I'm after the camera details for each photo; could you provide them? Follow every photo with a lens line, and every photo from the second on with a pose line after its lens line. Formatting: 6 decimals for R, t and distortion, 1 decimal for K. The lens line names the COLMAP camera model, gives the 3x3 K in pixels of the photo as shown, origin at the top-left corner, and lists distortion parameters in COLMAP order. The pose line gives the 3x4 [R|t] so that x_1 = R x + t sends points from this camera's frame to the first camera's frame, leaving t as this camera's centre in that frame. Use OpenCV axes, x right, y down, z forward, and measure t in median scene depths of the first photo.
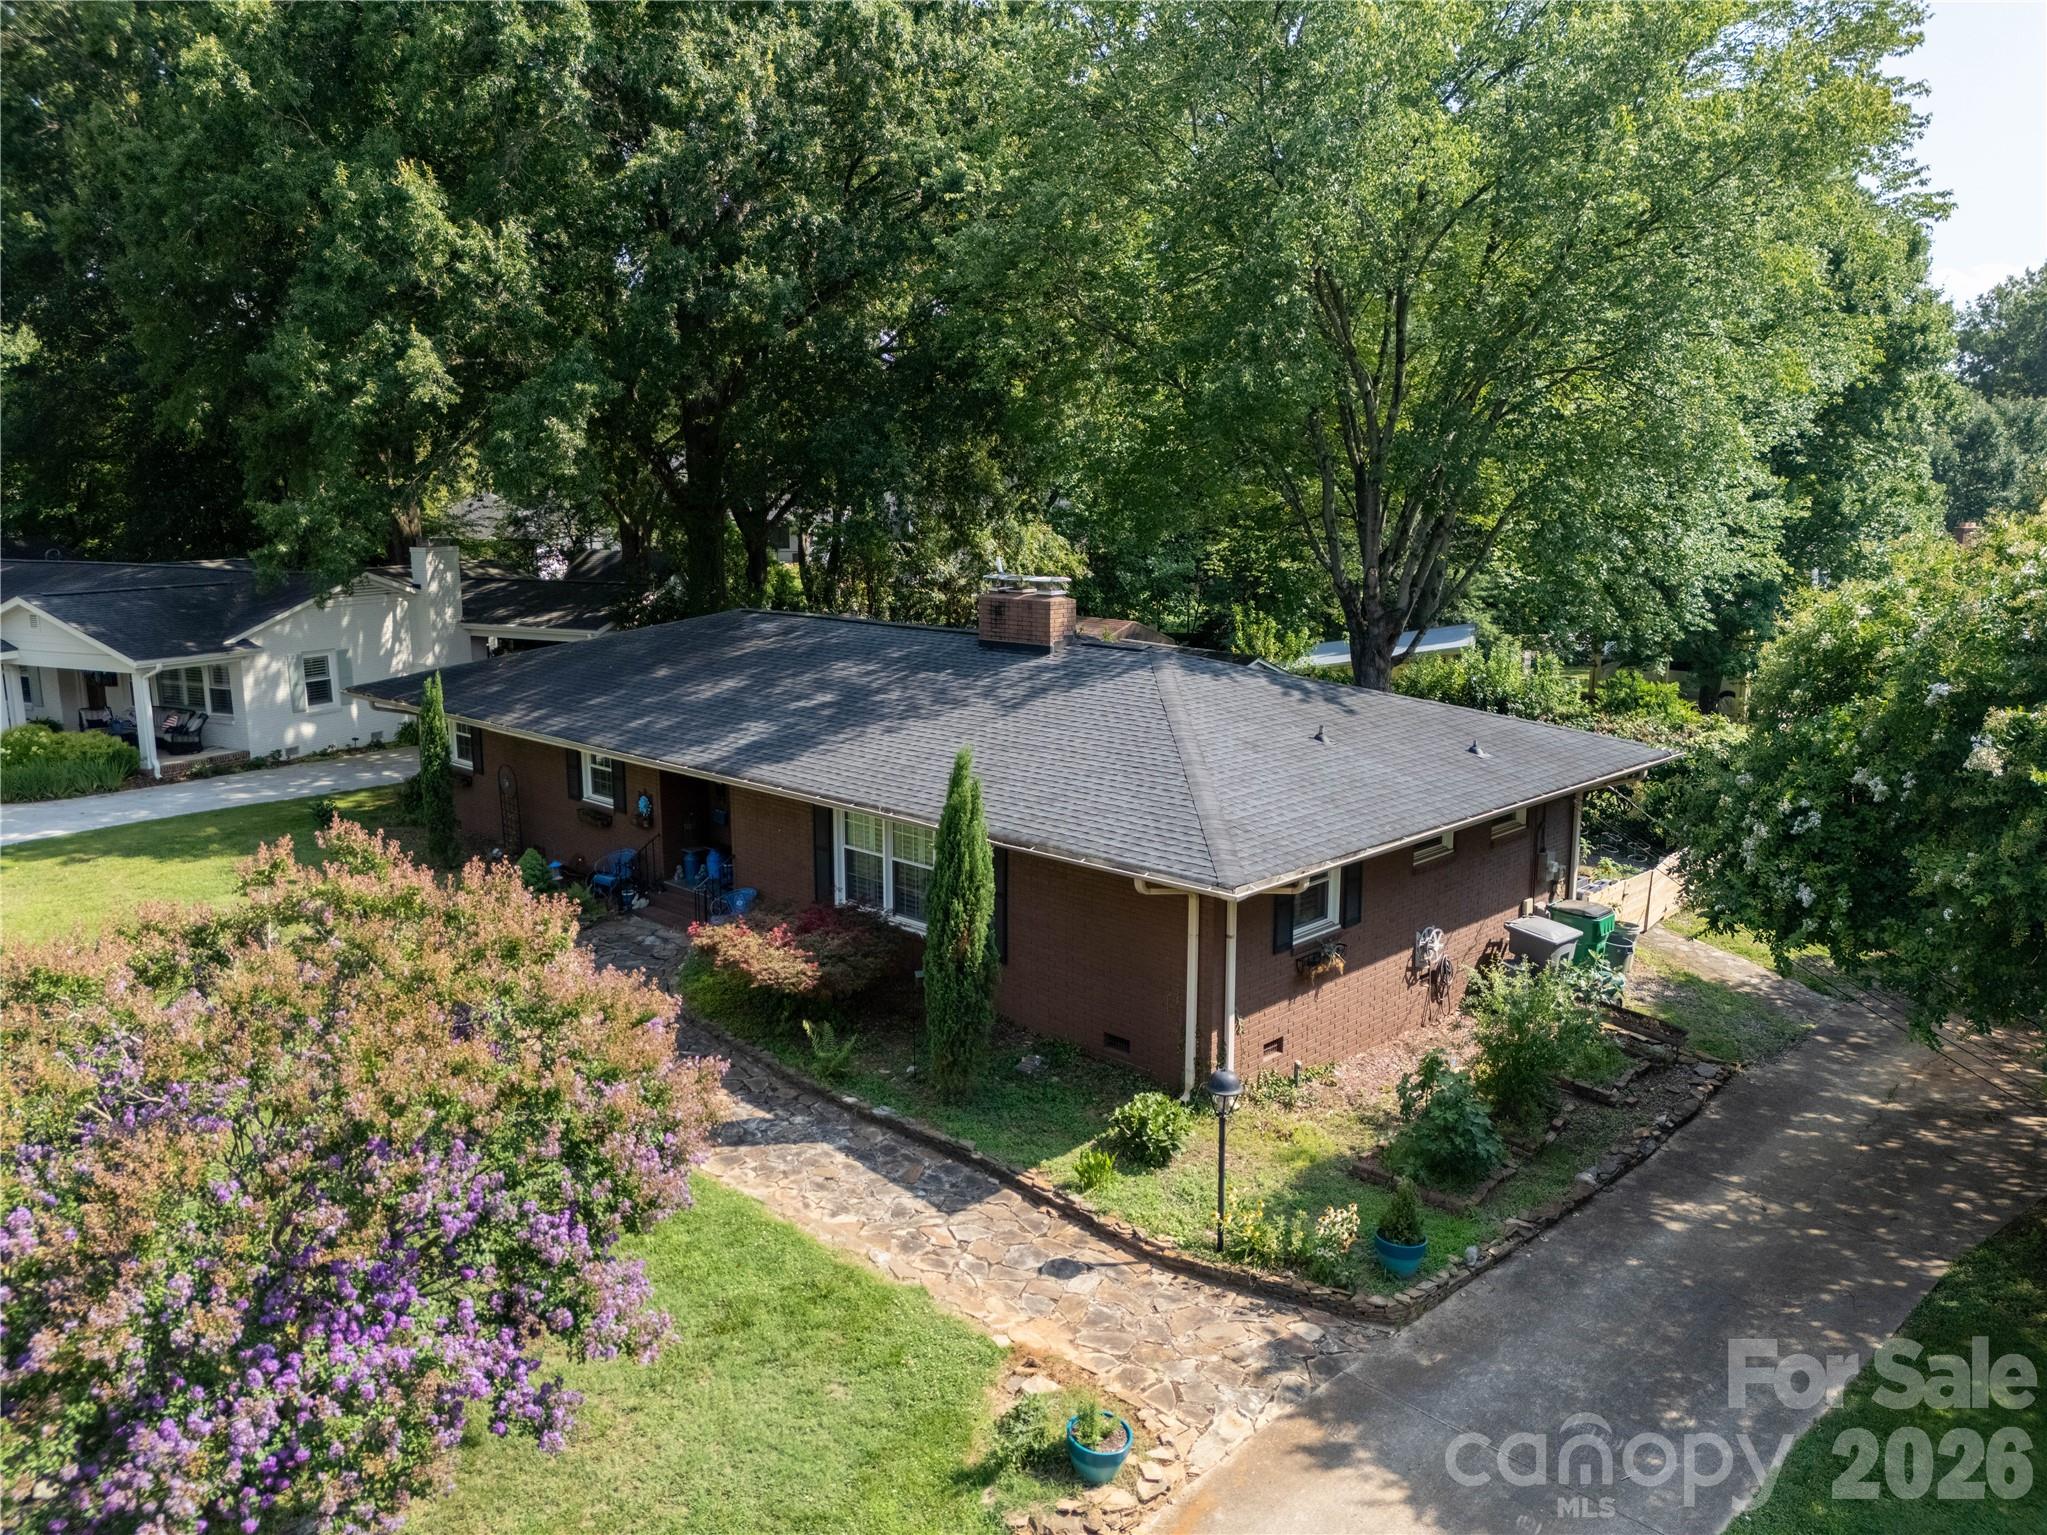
lens RADIAL K [[1505.4, 0, 1028.5], [0, 1505.4, 760.8], [0, 0, 1]] dist [0.074047, -0.086453]
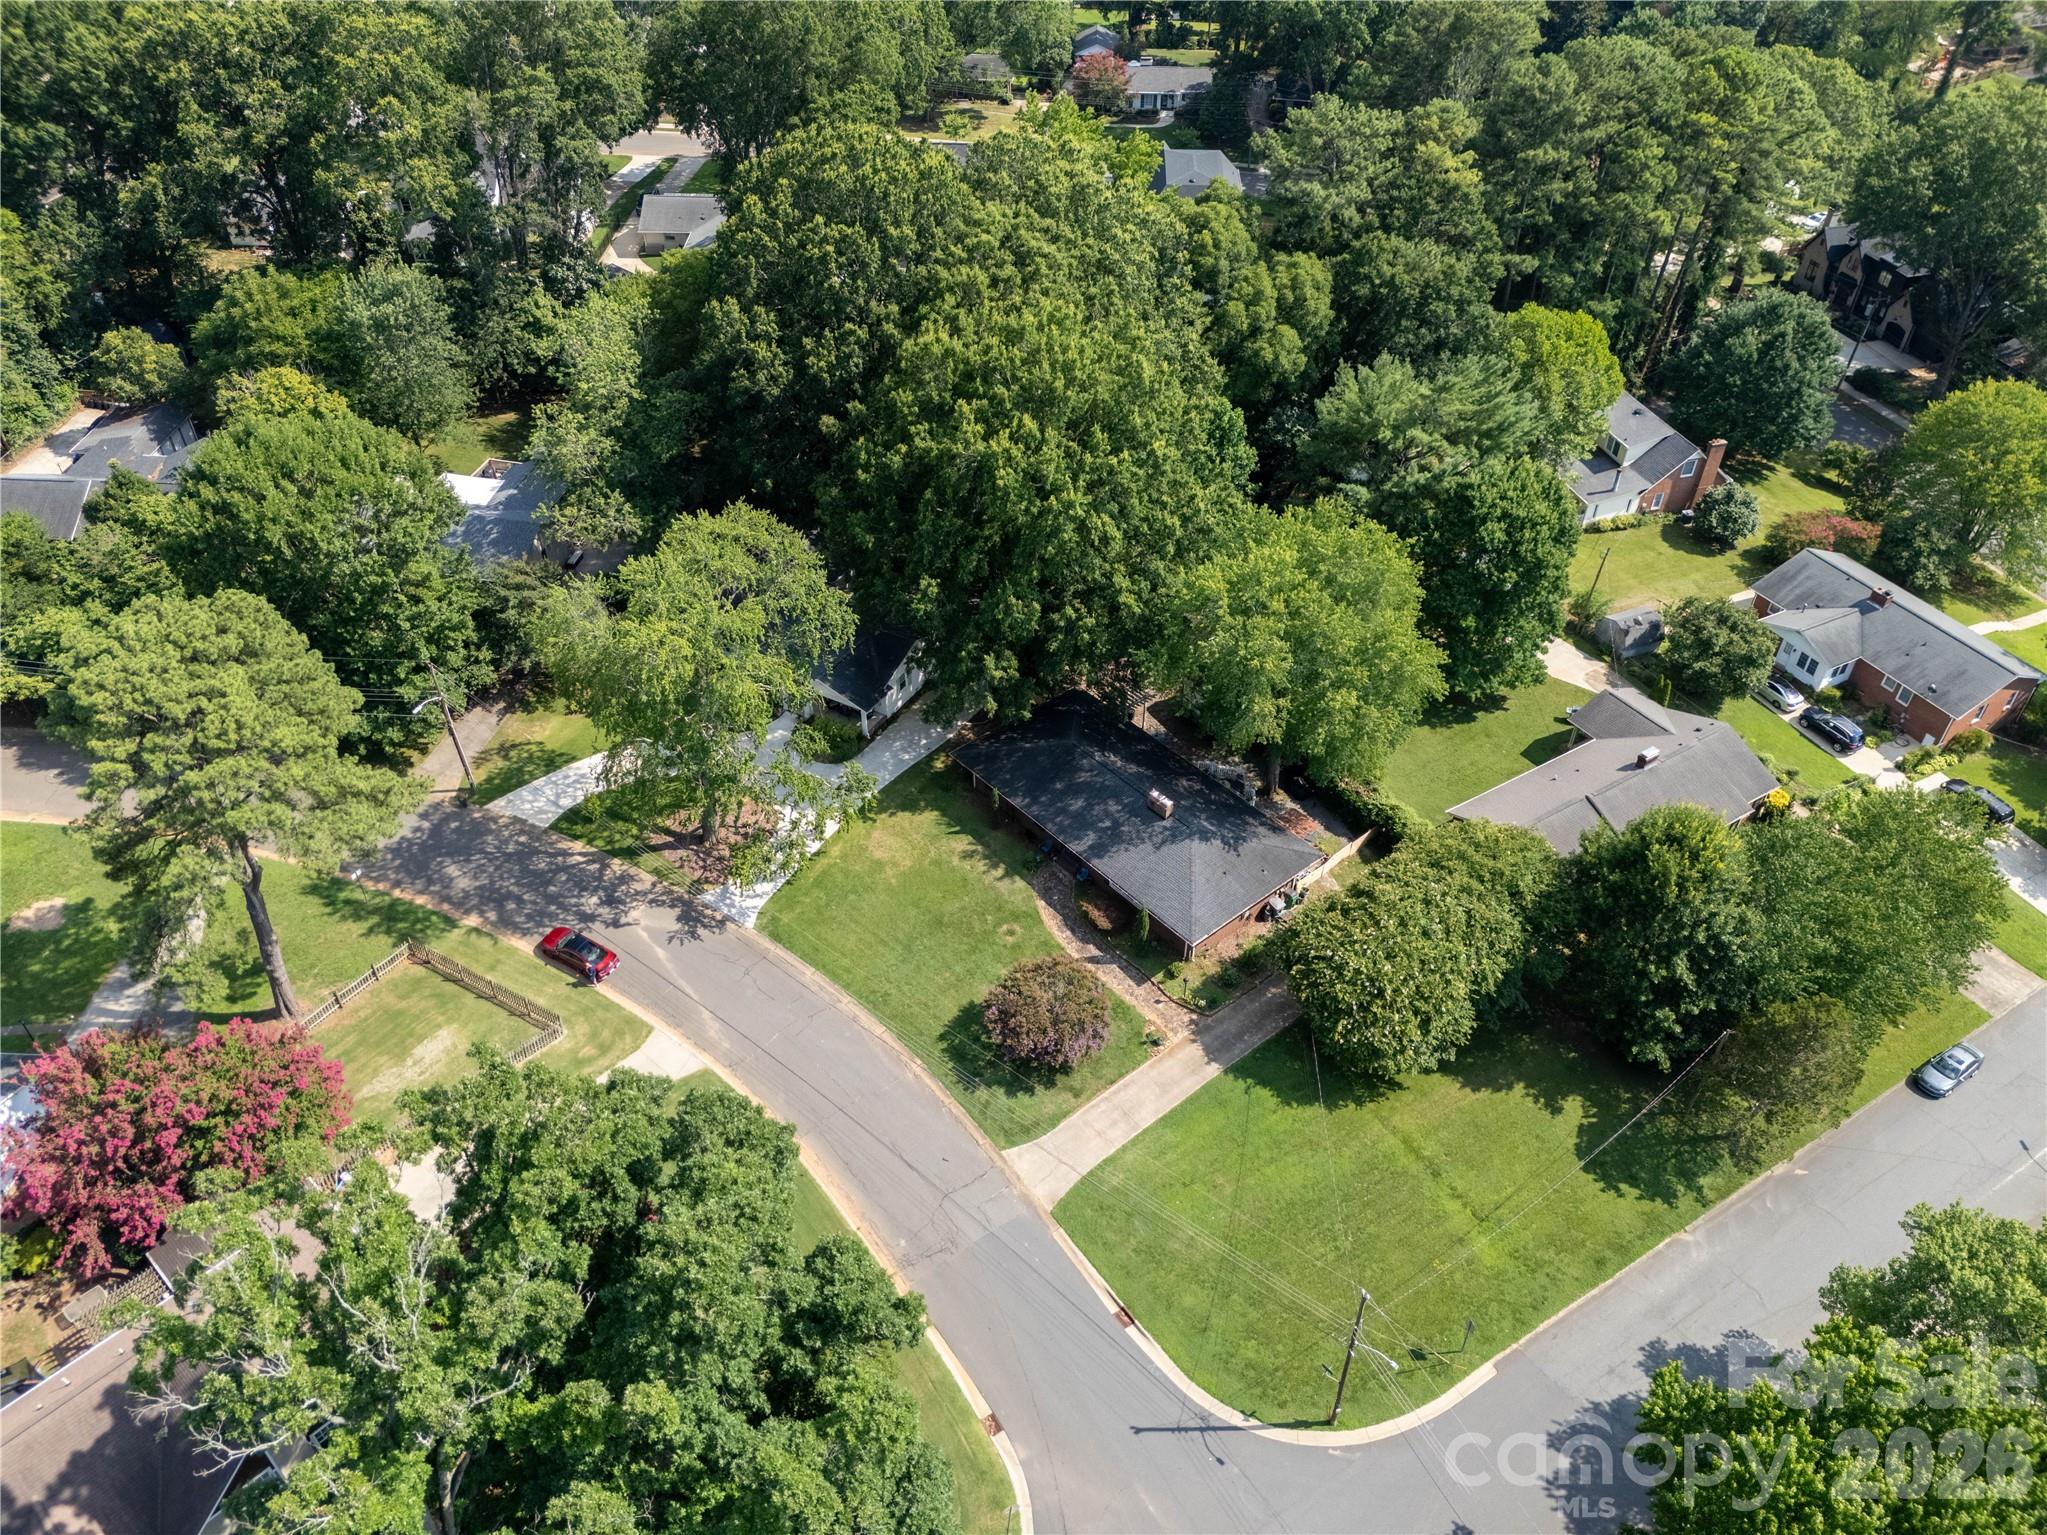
lens RADIAL K [[1505.4, 0, 1028.5], [0, 1505.4, 760.8], [0, 0, 1]] dist [0.074047, -0.086453]
pose [[0.996333, 0.065102, -0.055518, -0.191491], [-0.028314, 0.863193, 0.504080, -3.068215], [0.080740, -0.500659, 0.861871, -3.269446]]
